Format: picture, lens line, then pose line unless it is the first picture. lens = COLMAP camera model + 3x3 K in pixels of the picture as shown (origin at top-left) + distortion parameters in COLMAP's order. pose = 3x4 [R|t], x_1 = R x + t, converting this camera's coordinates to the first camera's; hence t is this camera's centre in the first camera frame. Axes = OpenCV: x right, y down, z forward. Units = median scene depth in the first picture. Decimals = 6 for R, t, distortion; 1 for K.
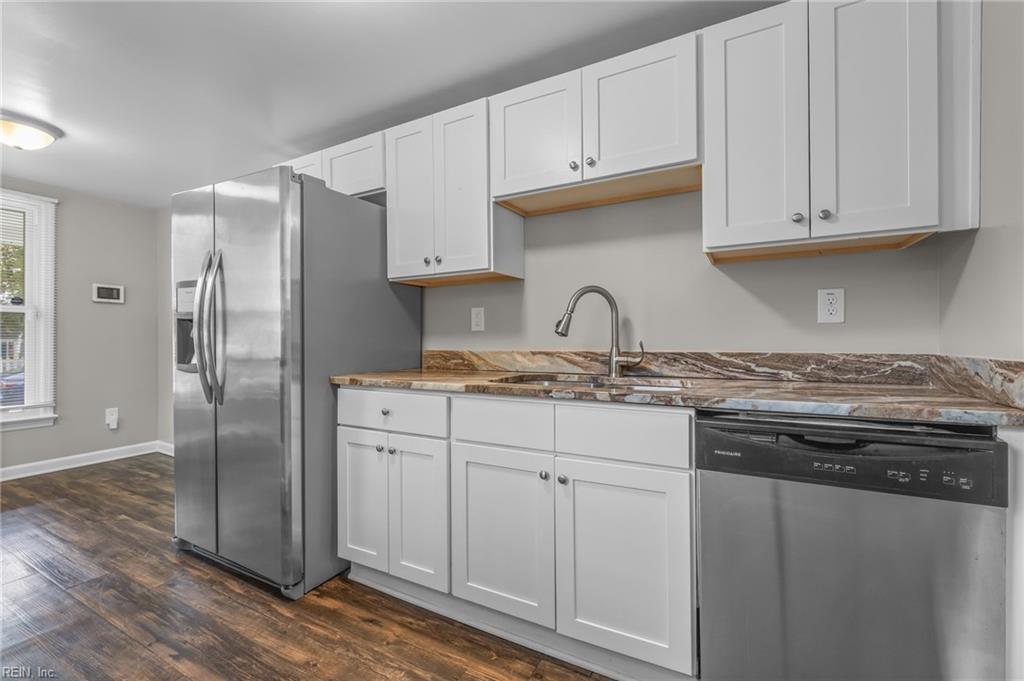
lens RADIAL K [[437.7, 0, 491.1], [0, 437.7, 333.7], [0, 0, 1]] dist [0.000216, 0.000306]
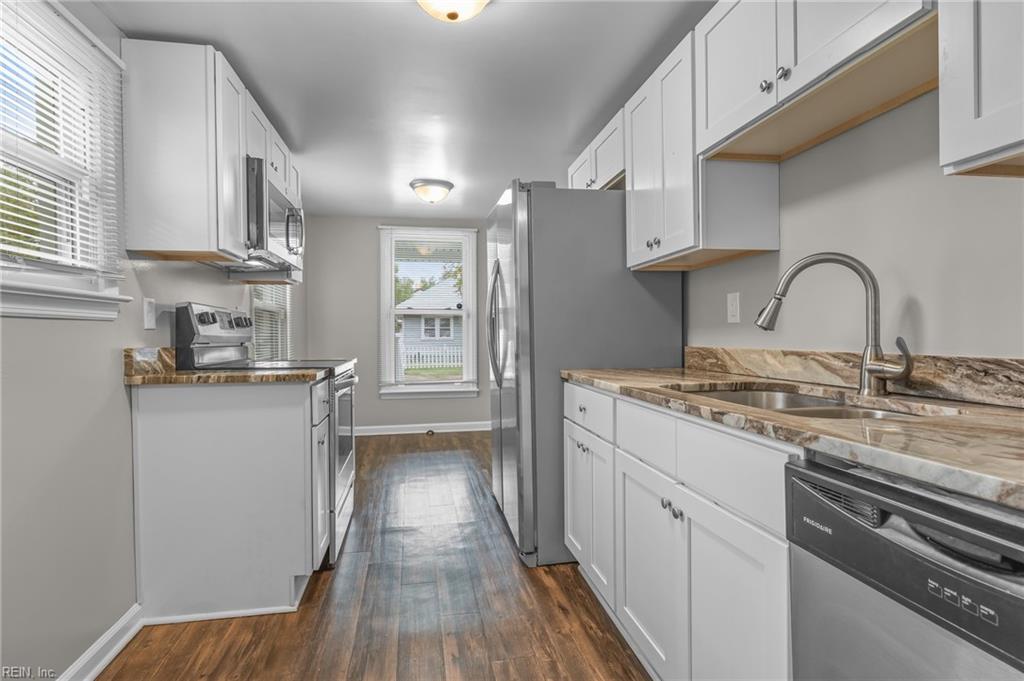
lens RADIAL K [[507.6, 0, 507.3], [0, 507.6, 338.5], [0, 0, 1]] dist [-0.004199, 0.001067]
pose [[0.634840, 0.006303, -0.772618, 0.509569], [0.014093, 0.999706, 0.019735, -0.002435], [0.772515, -0.023417, 0.634564, 0.146570]]
